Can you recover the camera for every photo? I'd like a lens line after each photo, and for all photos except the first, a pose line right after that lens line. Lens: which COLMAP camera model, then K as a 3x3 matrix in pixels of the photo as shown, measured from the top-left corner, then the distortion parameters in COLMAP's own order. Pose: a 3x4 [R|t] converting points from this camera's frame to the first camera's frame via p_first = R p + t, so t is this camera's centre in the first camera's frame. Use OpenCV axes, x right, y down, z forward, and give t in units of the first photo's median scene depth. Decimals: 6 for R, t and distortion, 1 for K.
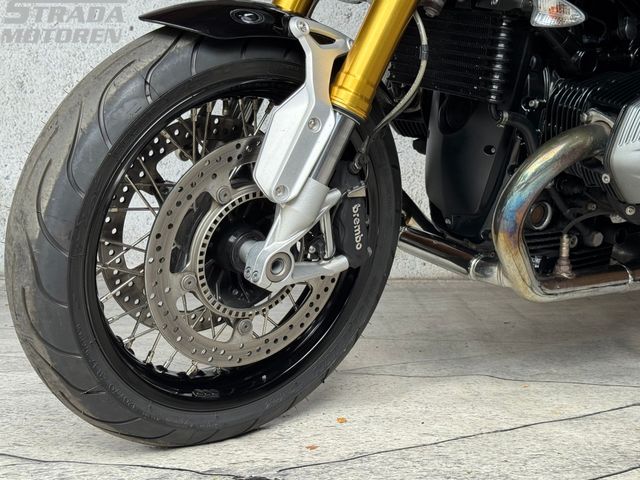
lens RADIAL K [[972.4, 0, 320.0], [0, 972.4, 240.0], [0, 0, 1]] dist [0.151337, -0.117528]
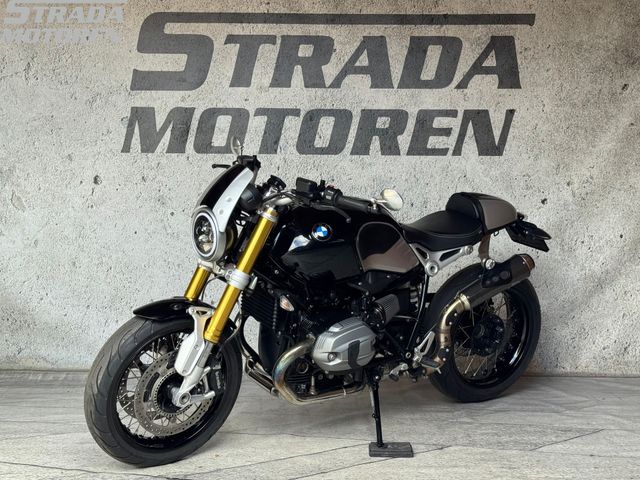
lens RADIAL K [[972.4, 0, 320.0], [0, 972.4, 240.0], [0, 0, 1]] dist [0.151337, -0.117528]
pose [[0.999910, -0.001505, -0.013354, 0.347978], [0.001228, 0.999784, -0.020757, -0.334289], [0.013382, 0.020739, 0.999695, -1.607193]]
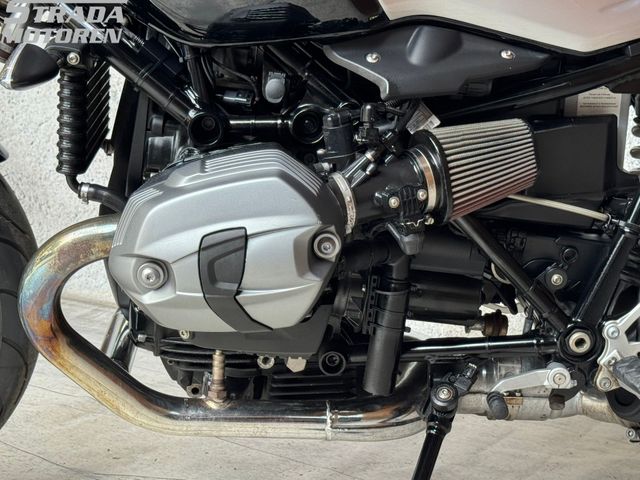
lens RADIAL K [[1195.8, 0, 320.0], [0, 1195.8, 240.0], [0, 0, 1]] dist [0.077038, 0.055355]
pose [[0.864998, 0.108582, -0.489886, 0.880593], [-0.113569, 0.993336, 0.019640, -0.135425], [0.488754, 0.038647, 0.871565, 0.266611]]
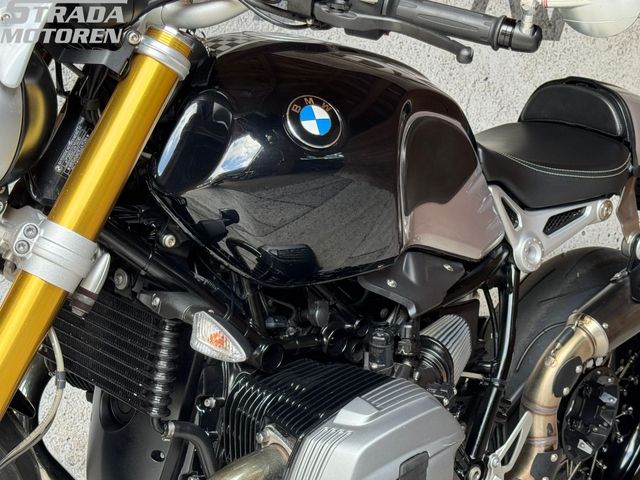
lens RADIAL K [[1195.8, 0, 320.0], [0, 1195.8, 240.0], [0, 0, 1]] dist [0.077038, 0.055355]
pose [[0.977940, 0.021278, 0.207800, 0.104298], [-0.012383, 0.998954, -0.044014, -0.257968], [-0.208520, 0.040469, 0.977181, -0.024051]]
